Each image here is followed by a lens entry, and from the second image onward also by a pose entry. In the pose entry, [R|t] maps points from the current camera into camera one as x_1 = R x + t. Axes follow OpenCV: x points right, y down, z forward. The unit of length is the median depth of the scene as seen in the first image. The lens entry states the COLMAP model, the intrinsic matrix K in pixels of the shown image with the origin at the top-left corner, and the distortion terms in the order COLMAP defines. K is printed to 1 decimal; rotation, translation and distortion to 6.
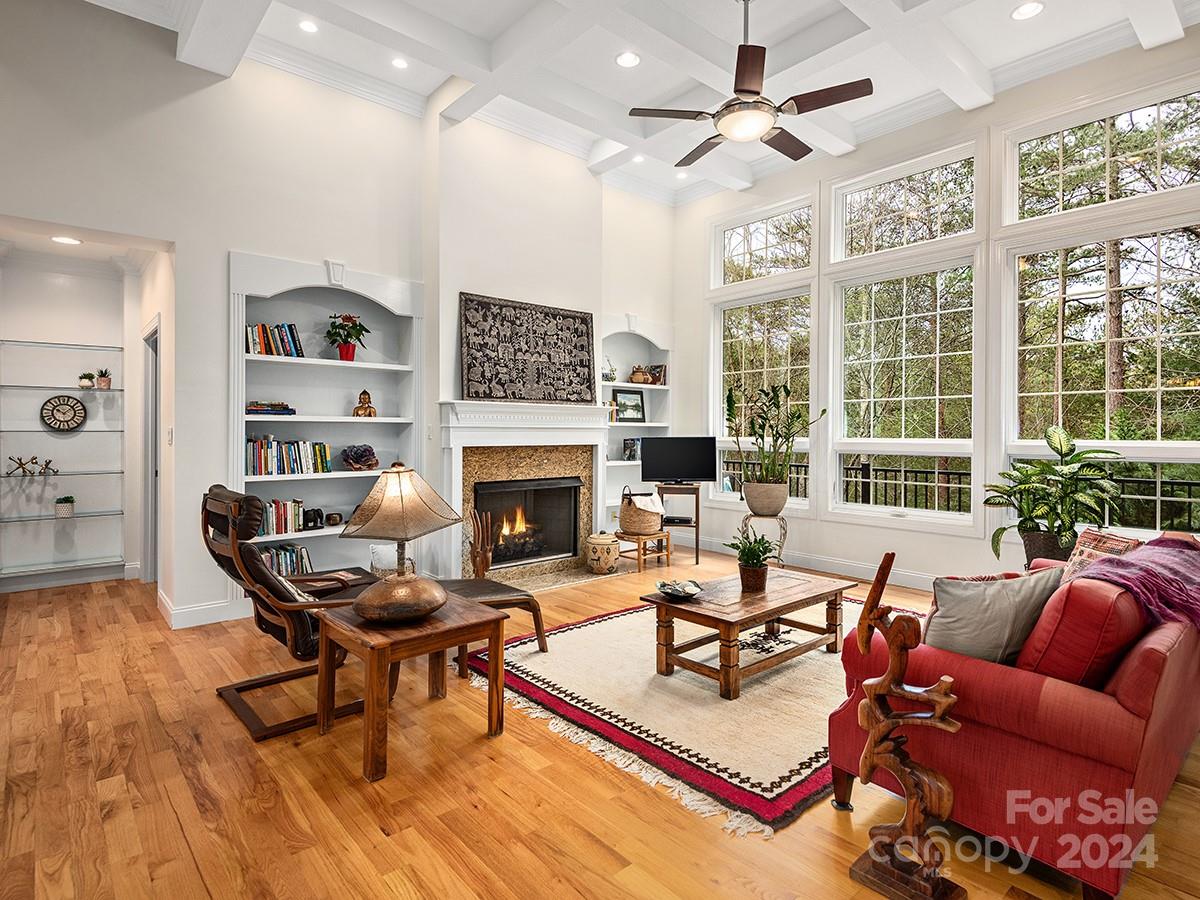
lens RADIAL K [[644.7, 0, 601.3], [0, 644.7, 427.9], [0, 0, 1]] dist [0.003005, 0.001075]
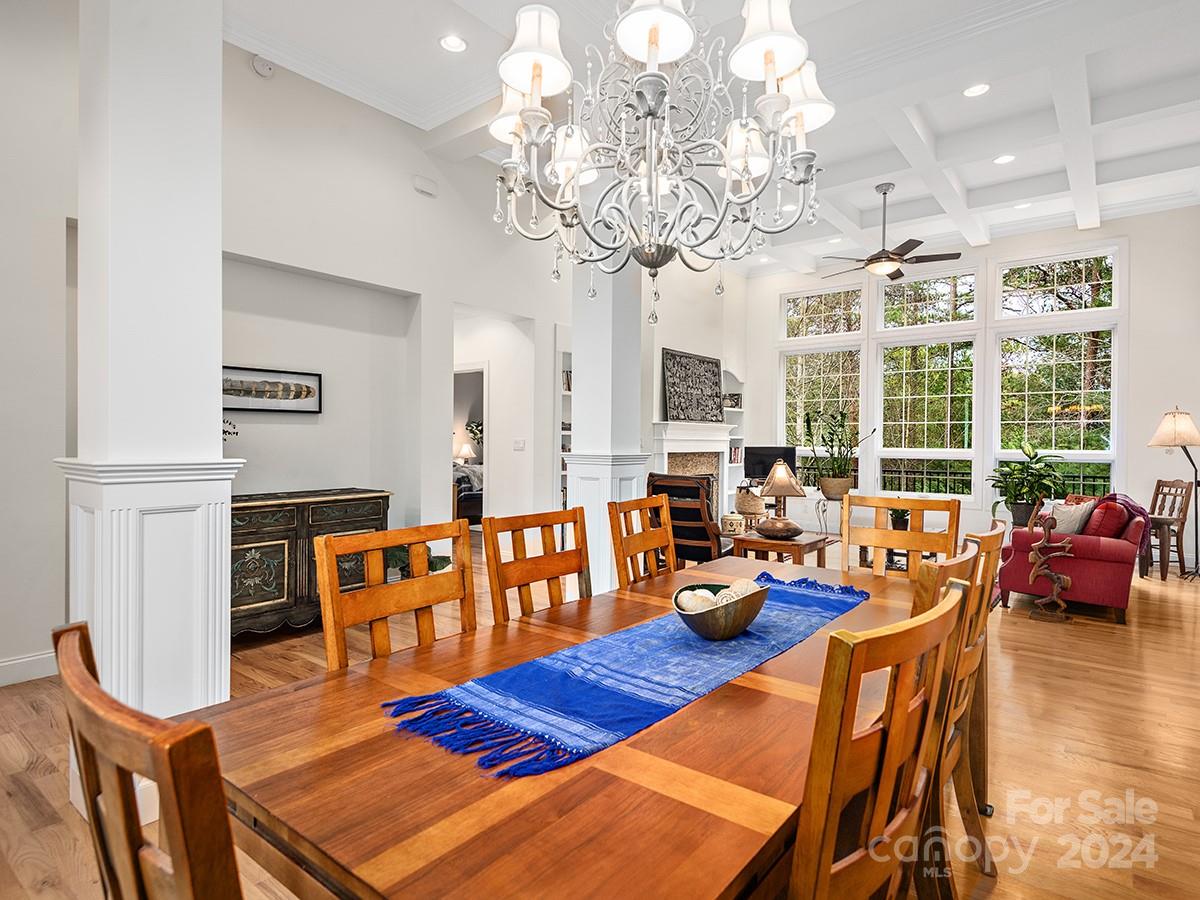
lens RADIAL K [[666.6, 0, 602.2], [0, 666.6, 434.7], [0, 0, 1]] dist [0.026161, 0.000415]
pose [[0.983239, 0.007534, 0.182167, -0.587929], [-0.006902, 0.999968, -0.004101, -0.003984], [-0.182192, 0.002775, 0.983259, -0.440774]]
